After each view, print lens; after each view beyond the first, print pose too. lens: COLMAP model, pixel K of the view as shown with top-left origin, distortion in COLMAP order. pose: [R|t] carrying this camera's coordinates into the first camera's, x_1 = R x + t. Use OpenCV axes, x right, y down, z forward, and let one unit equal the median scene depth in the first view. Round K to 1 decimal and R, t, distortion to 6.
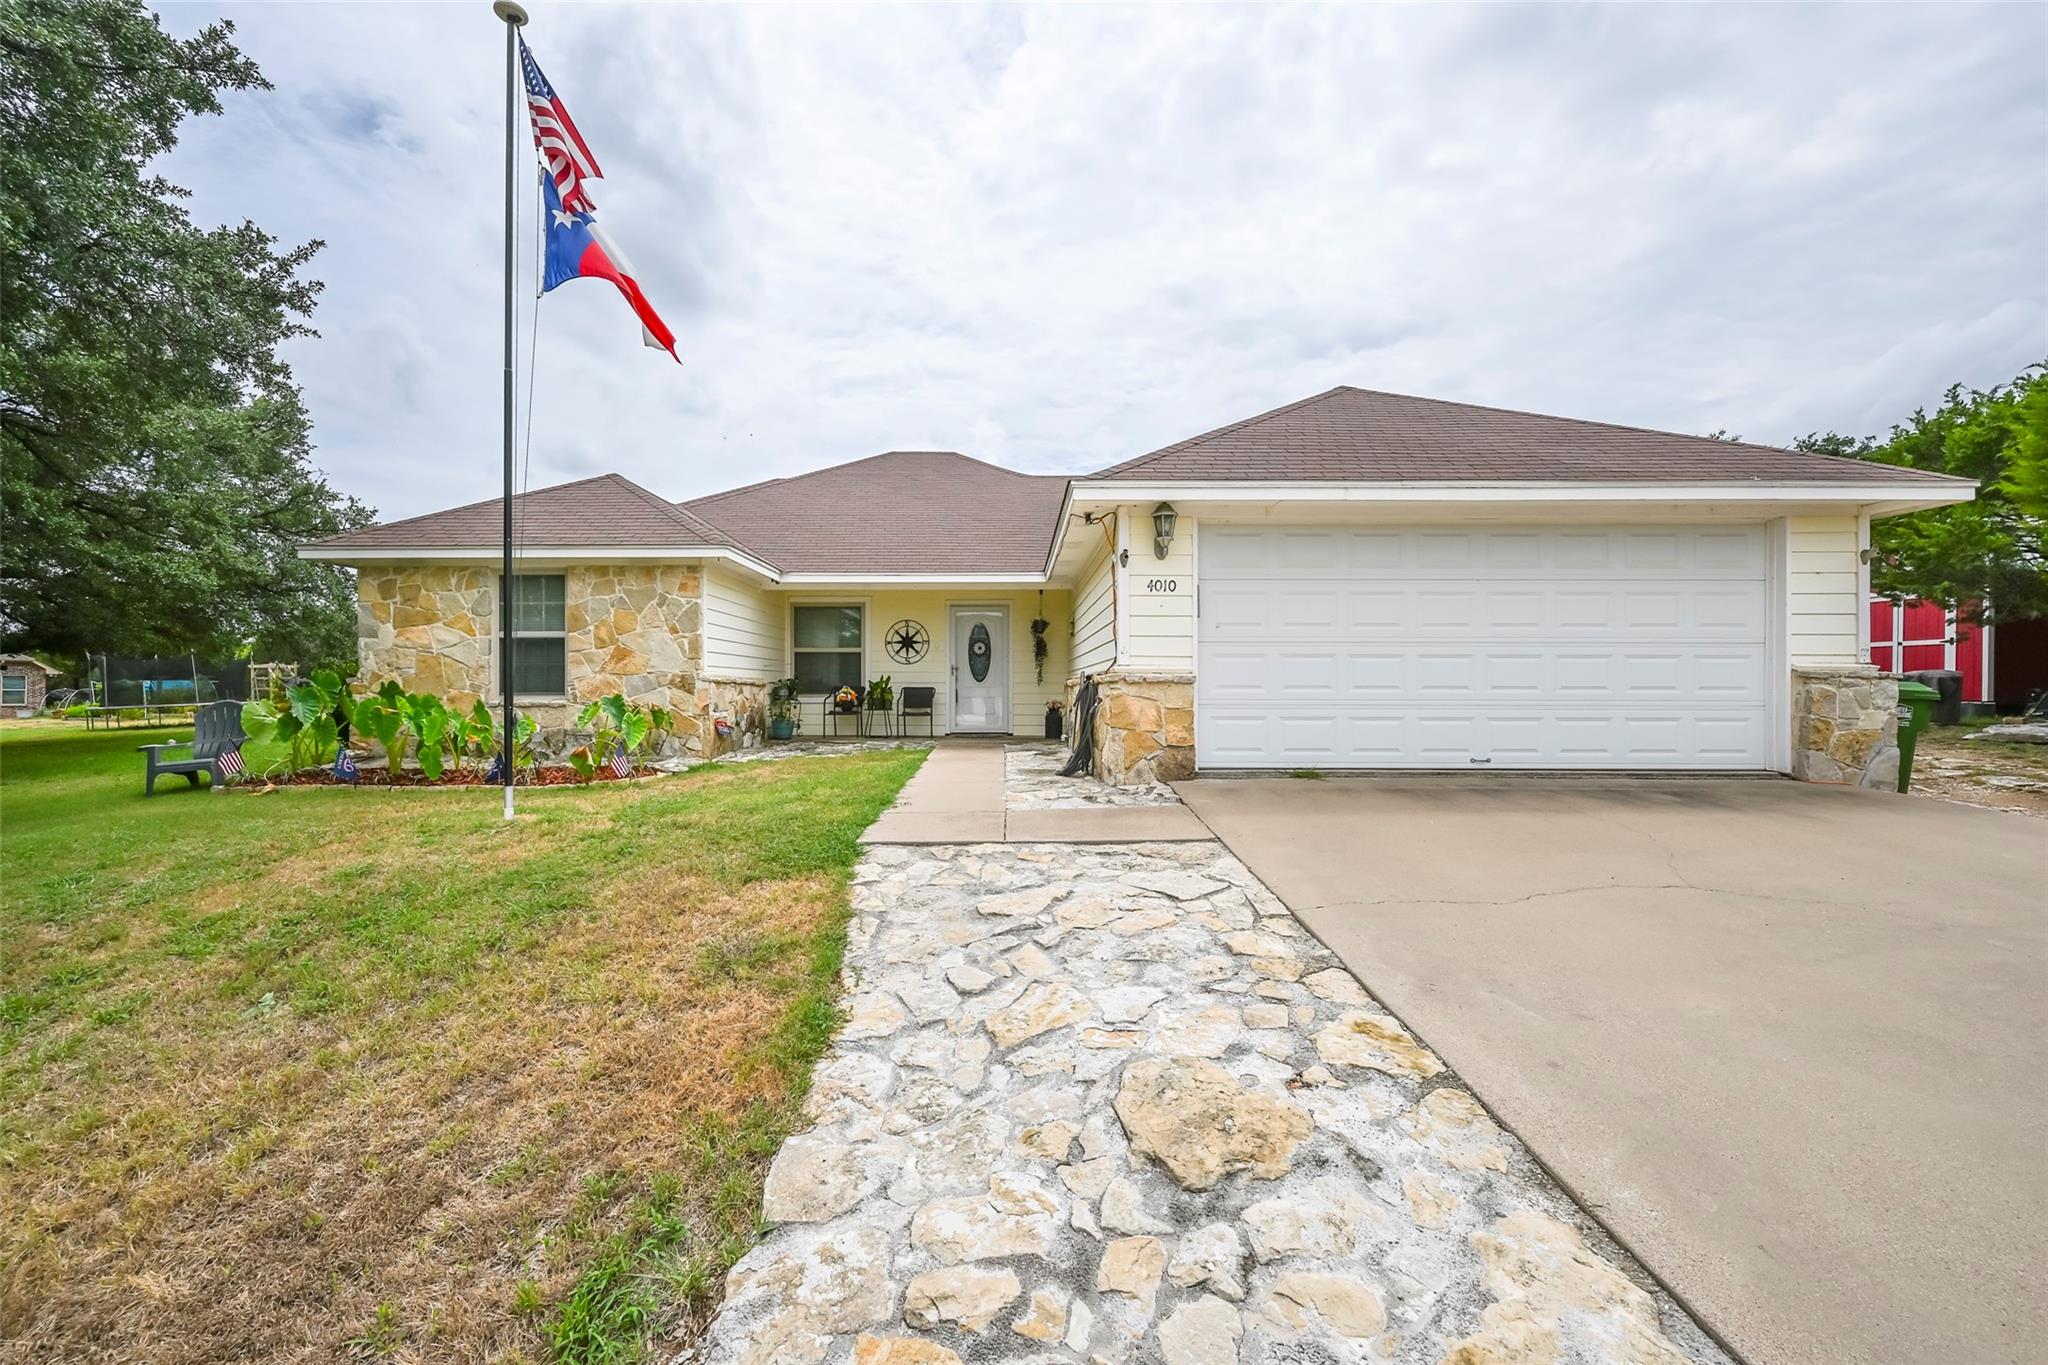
lens RADIAL K [[798.8, 0, 1017.2], [0, 798.8, 690.2], [0, 0, 1]] dist [0.002744, 0.000232]
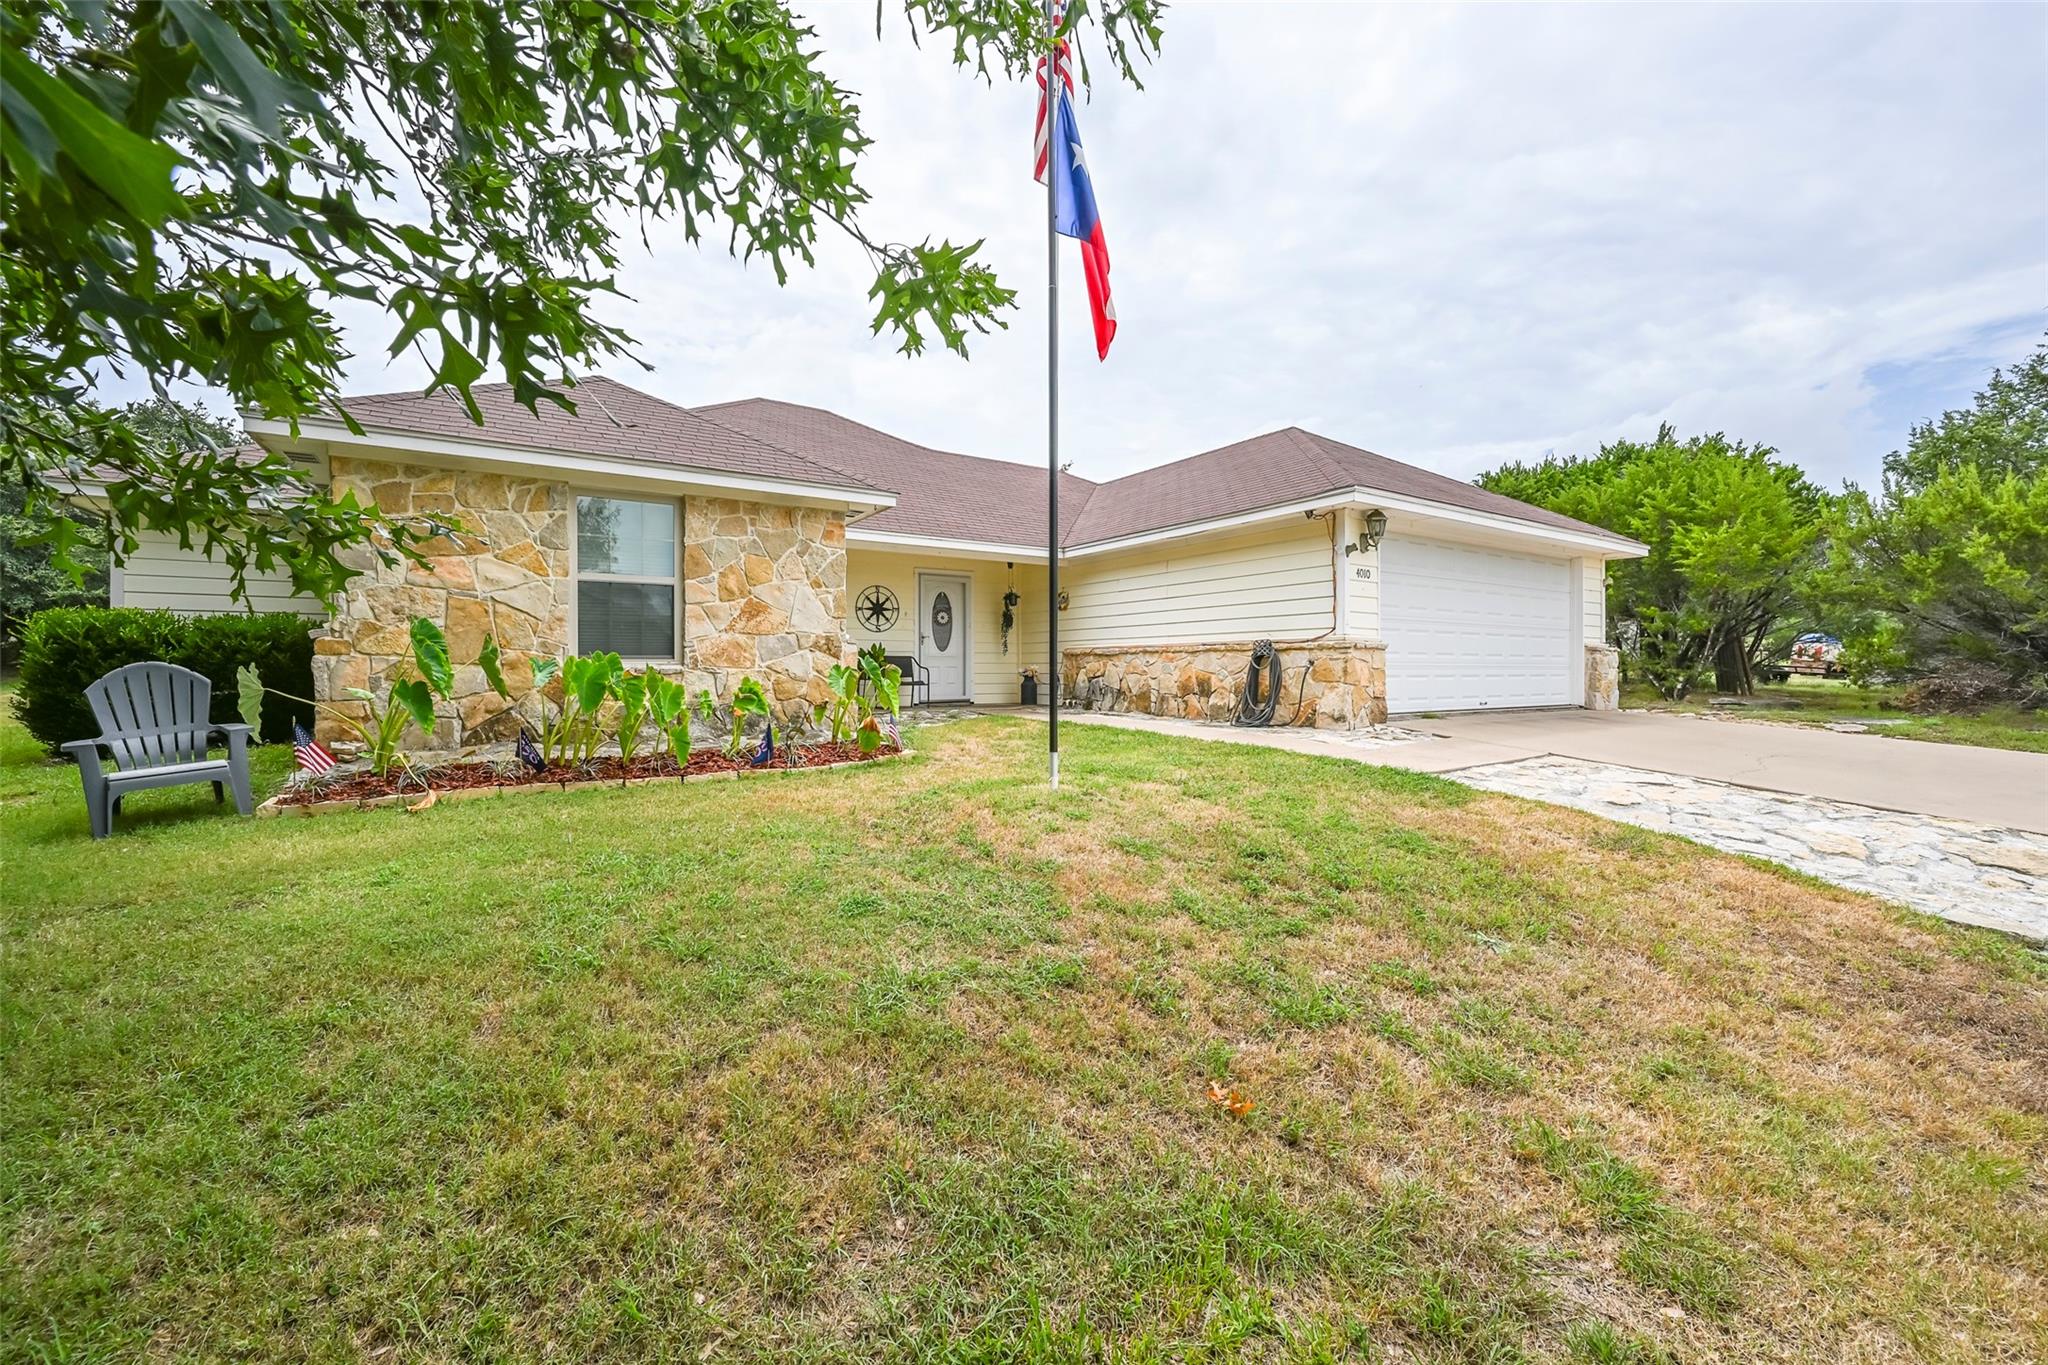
lens RADIAL K [[798.8, 0, 1014.8], [0, 798.8, 672.4], [0, 0, 1]] dist [0.002744, 0.000232]
pose [[0.838778, -0.003001, 0.544465, -0.718283], [0.000769, 0.999990, 0.004326, 0.016319], [-0.544473, -0.003210, 0.838772, 0.163473]]
